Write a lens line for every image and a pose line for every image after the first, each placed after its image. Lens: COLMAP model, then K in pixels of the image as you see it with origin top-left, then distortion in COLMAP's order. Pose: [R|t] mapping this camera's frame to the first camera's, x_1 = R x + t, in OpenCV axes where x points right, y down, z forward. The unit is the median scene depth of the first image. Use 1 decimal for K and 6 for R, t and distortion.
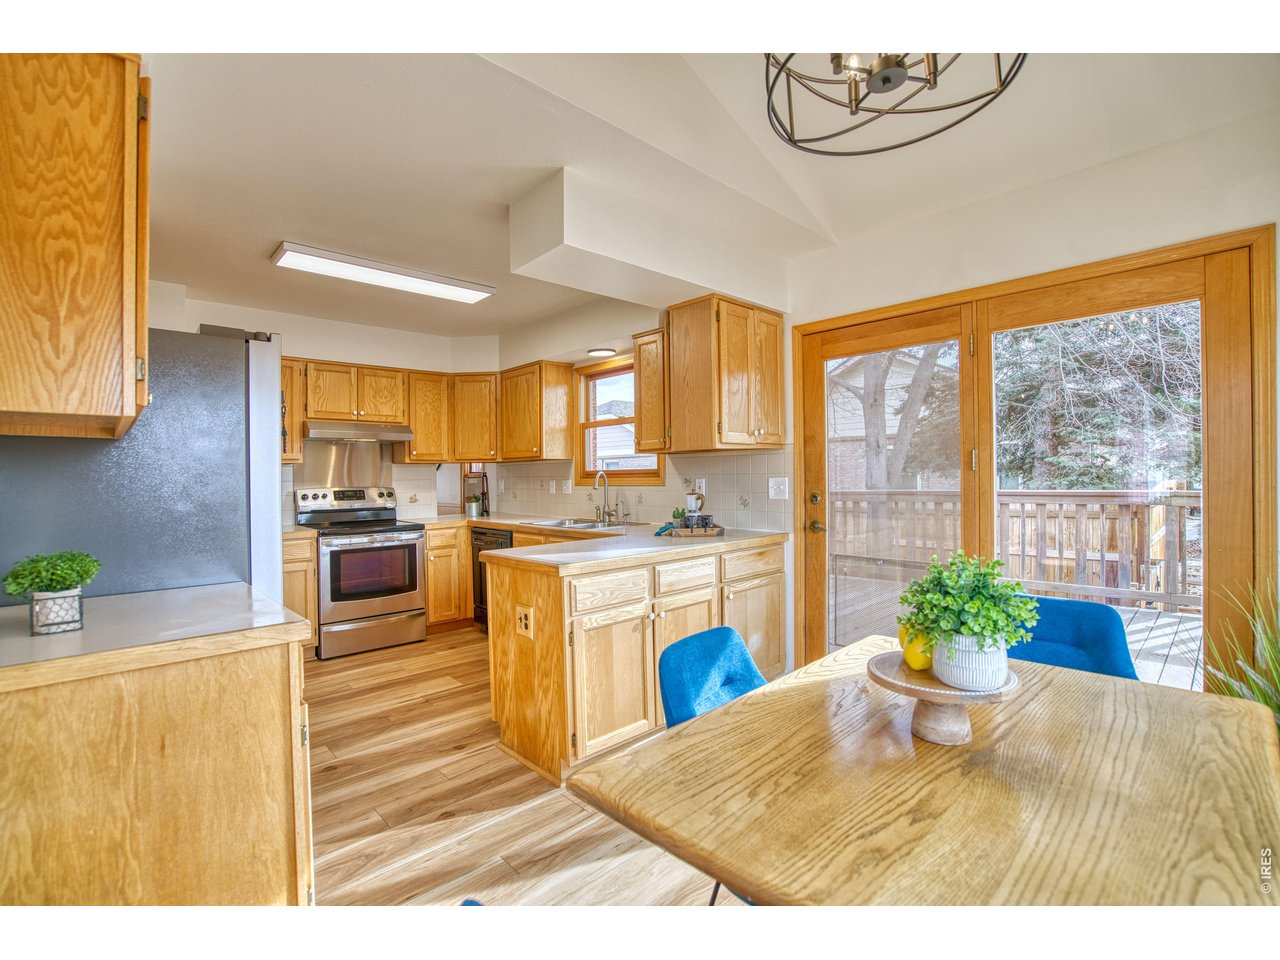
lens RADIAL K [[596.1, 0, 628.9], [0, 596.1, 473.2], [0, 0, 1]] dist [-0.051777, 0.014464]
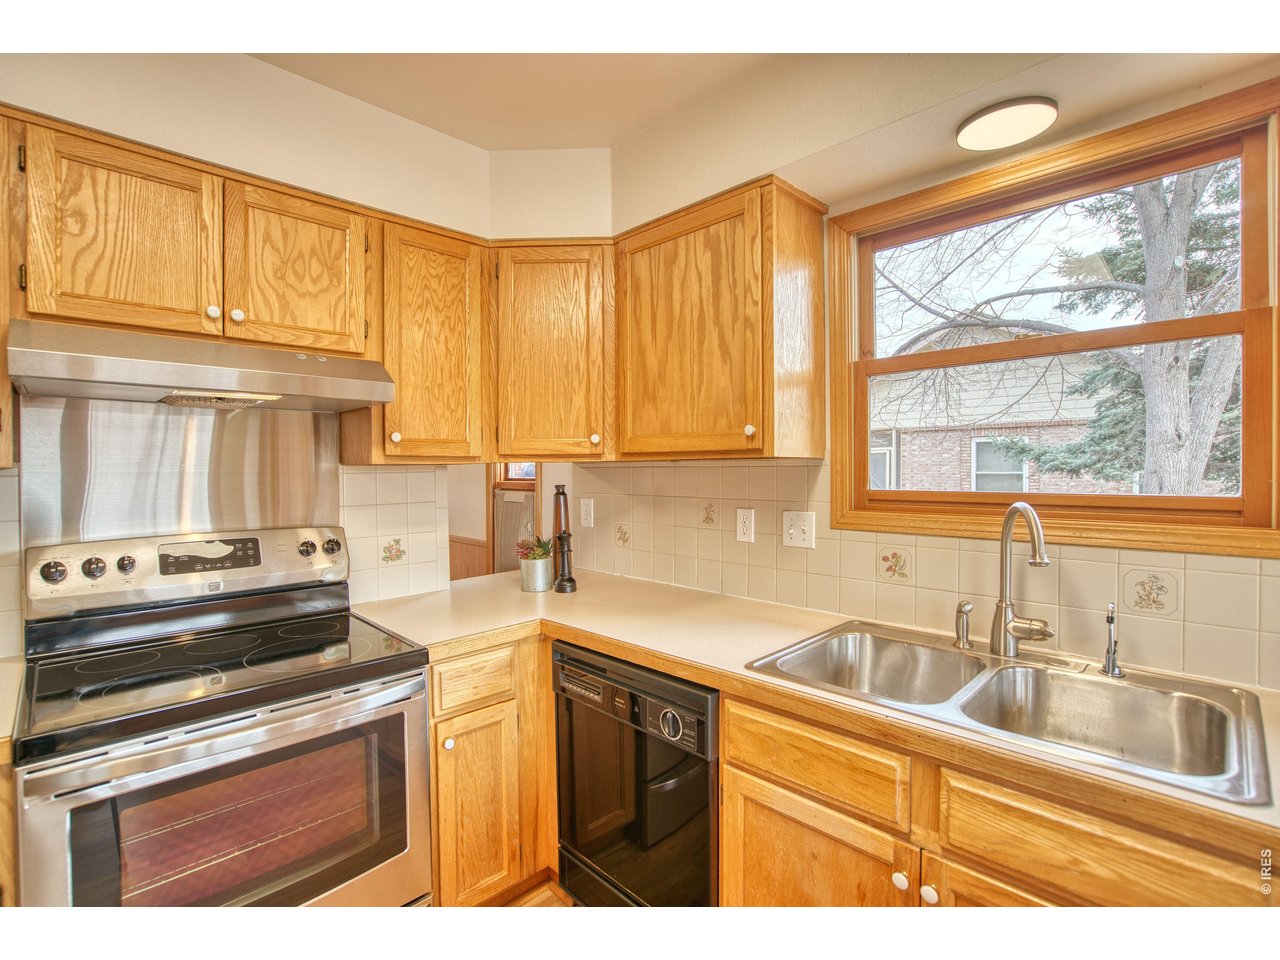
lens RADIAL K [[596.1, 0, 632.1], [0, 596.1, 476.1], [0, 0, 1]] dist [-0.051777, 0.014464]
pose [[0.999525, 0.006019, 0.030212, -0.234665], [-0.006588, 0.999802, 0.018789, -0.018938], [-0.030093, -0.018979, 0.999367, 0.649928]]
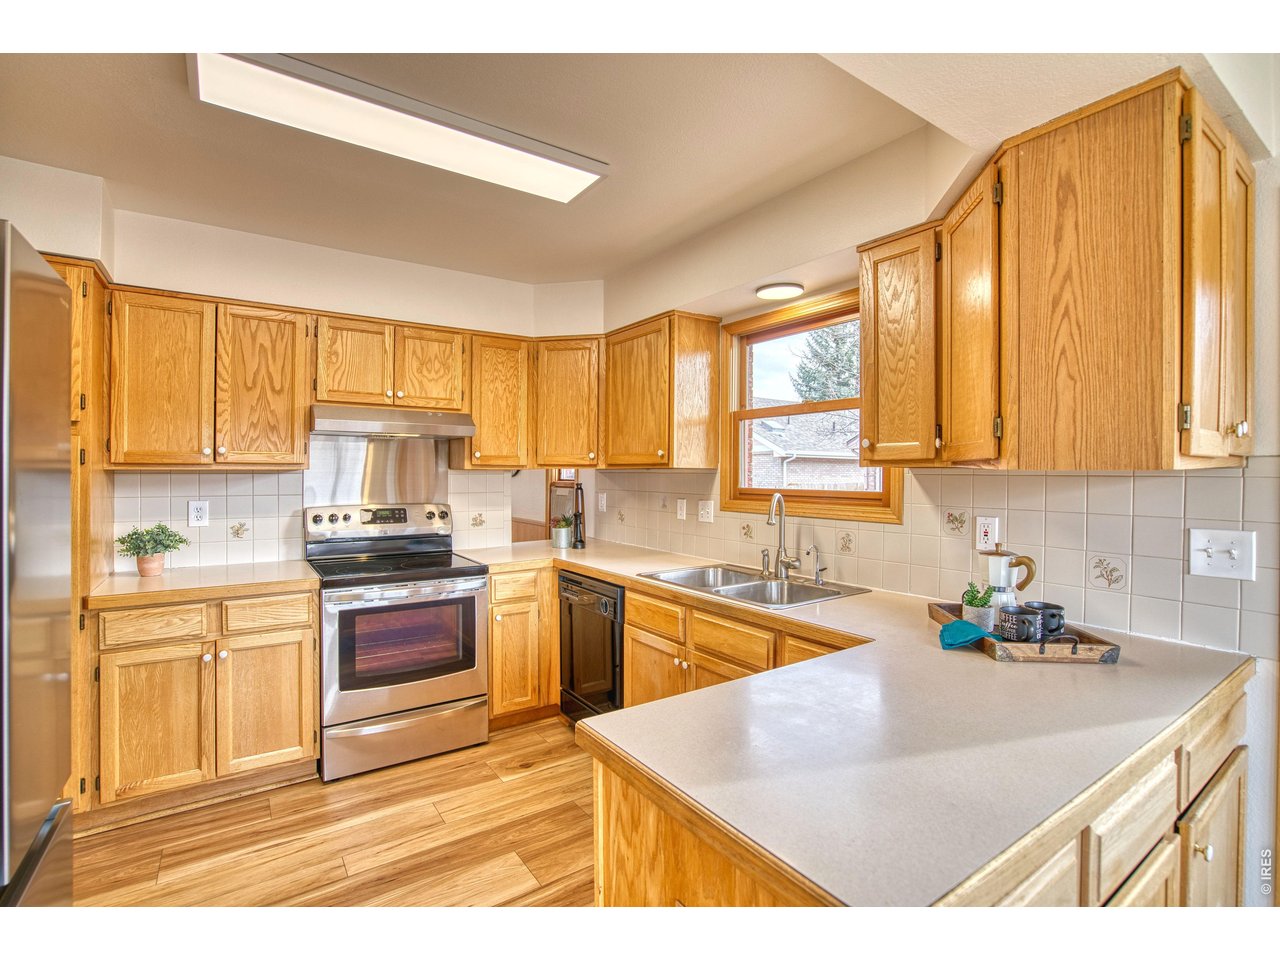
lens RADIAL K [[596.1, 0, 623.7], [0, 596.1, 476.6], [0, 0, 1]] dist [-0.051777, 0.014464]
pose [[0.987868, 0.019771, -0.154033, -0.098172], [-0.017773, 0.999739, 0.014337, -0.022962], [0.154276, -0.011425, 0.987962, 0.373148]]
